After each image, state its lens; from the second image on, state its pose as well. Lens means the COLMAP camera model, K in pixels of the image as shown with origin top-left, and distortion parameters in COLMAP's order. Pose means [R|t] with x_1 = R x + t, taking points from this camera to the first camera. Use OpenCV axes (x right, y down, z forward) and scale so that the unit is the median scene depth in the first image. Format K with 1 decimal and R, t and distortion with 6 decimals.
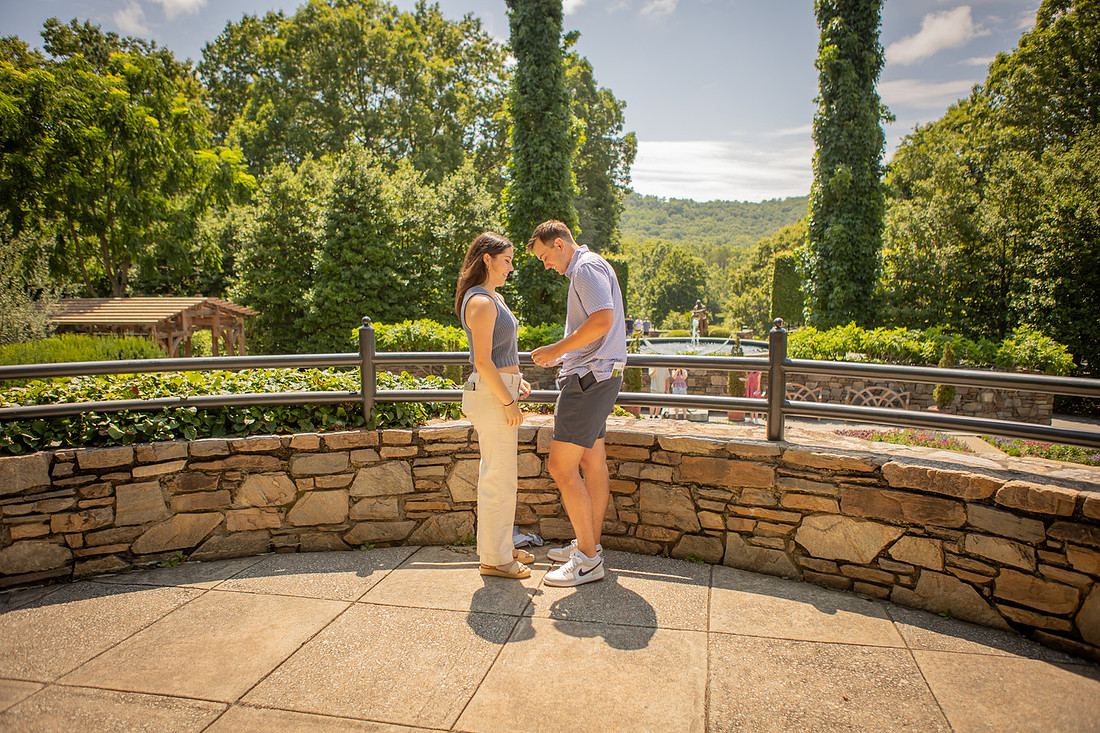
lens RADIAL K [[768.9, 0, 560.9], [0, 768.9, 363.4], [0, 0, 1]] dist [-0.101169, 0.073044]
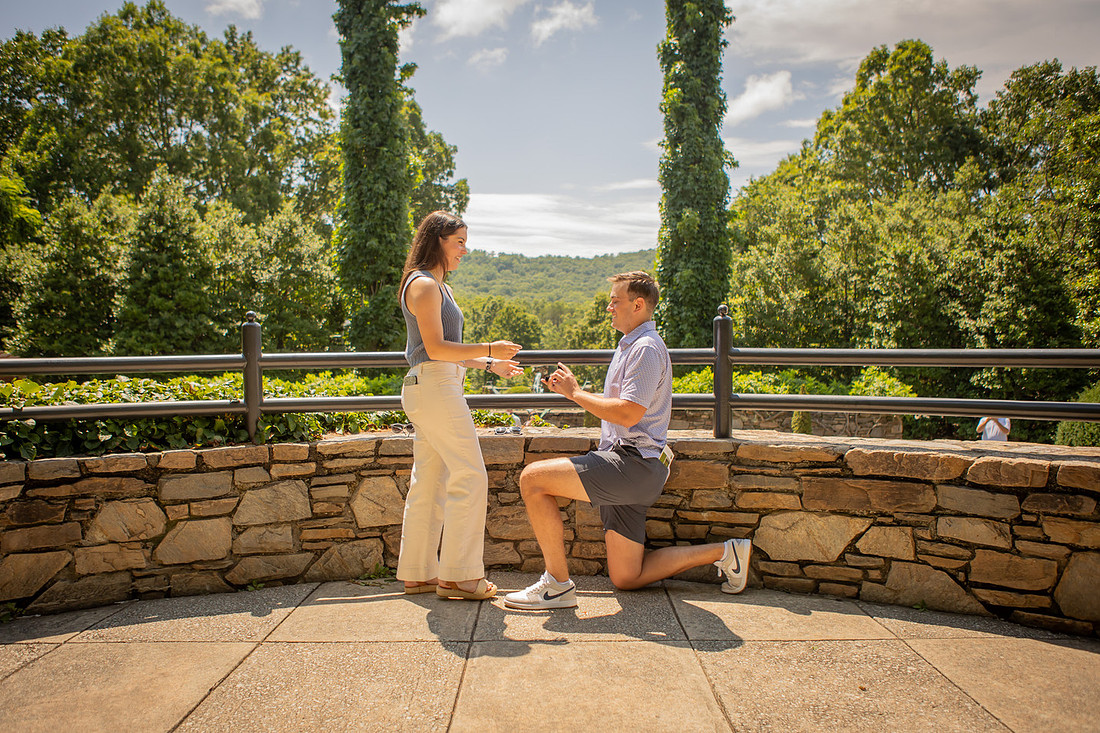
lens RADIAL K [[820.7, 0, 542.2], [0, 820.7, 383.7], [0, 0, 1]] dist [-0.098171, 0.070230]
pose [[0.981486, -0.016202, 0.190848, -0.020774], [0.026696, 0.998262, -0.052547, 0.013971], [-0.189665, 0.056669, 0.980212, 0.011979]]
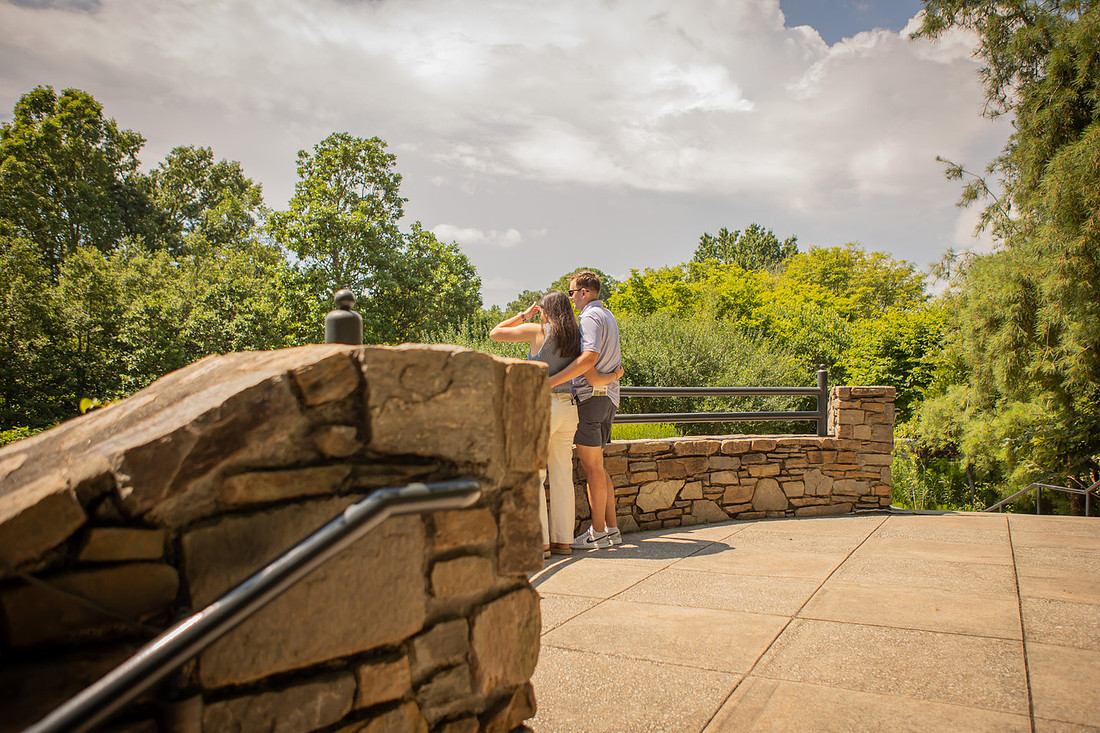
lens RADIAL K [[820.7, 0, 577.5], [0, 820.7, 348.7], [0, 0, 1]] dist [-0.098171, 0.070230]
pose [[0.282703, 0.053211, 0.957730, -0.213304], [0.105403, 0.990690, -0.086155, 0.008820], [-0.953399, 0.125304, 0.274463, 0.103134]]
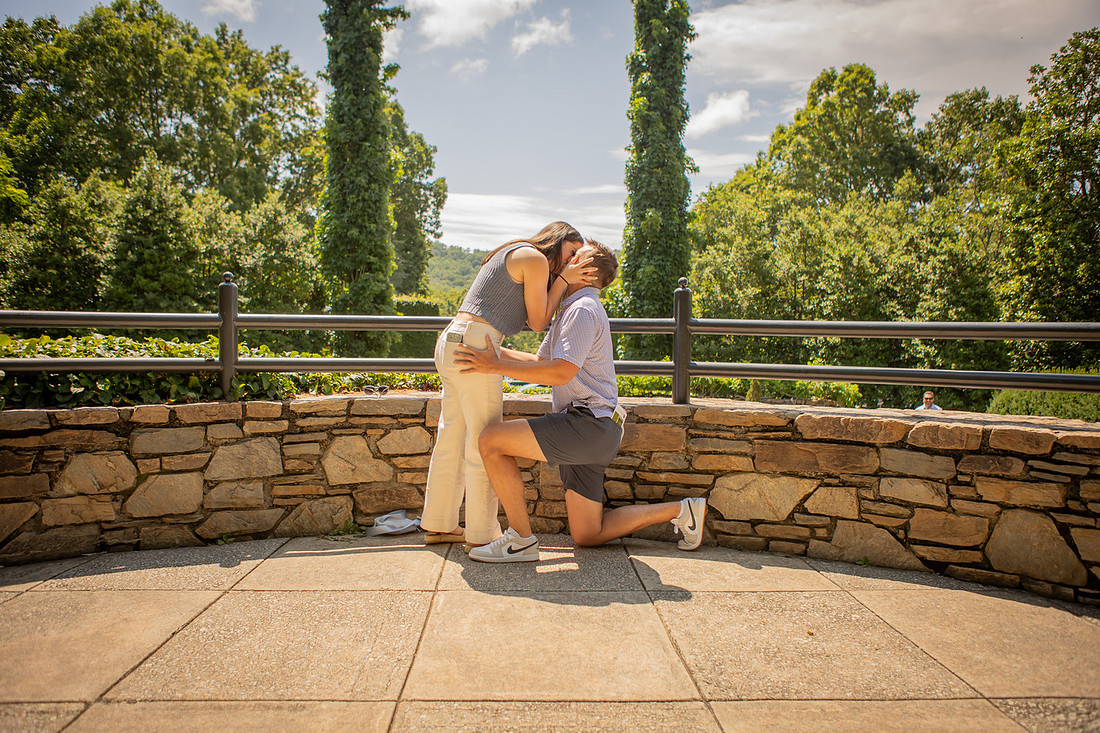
lens RADIAL K [[768.9, 0, 559.3], [0, 768.9, 365.7], [0, 0, 1]] dist [-0.101169, 0.073044]
pose [[0.968075, 0.005423, 0.250600, -0.019637], [0.010486, 0.998015, -0.062103, 0.019129], [-0.250439, 0.062748, 0.966097, 0.015765]]
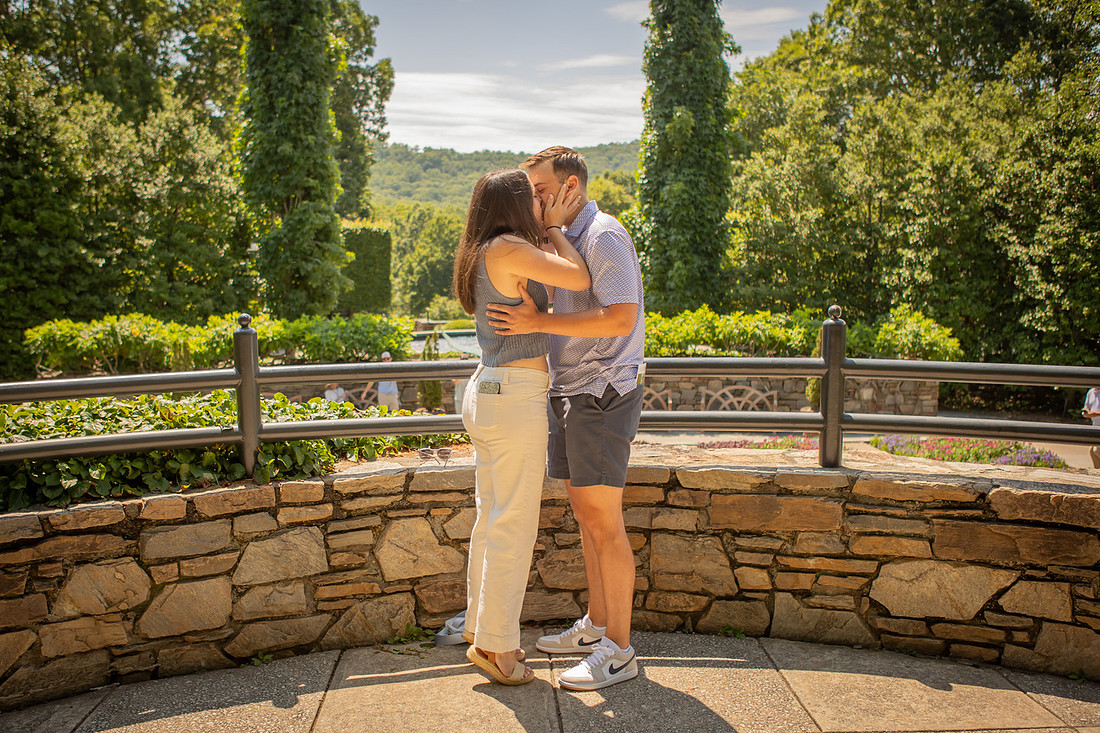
lens RADIAL K [[1006.5, 0, 524.4], [0, 1006.5, 378.8], [0, 0, 1]] dist [-0.090073, 0.099322]
pose [[0.971453, -0.035077, 0.234624, -0.042080], [0.031669, 0.999331, 0.018278, -0.002441], [-0.235108, -0.010326, 0.971914, 0.018370]]
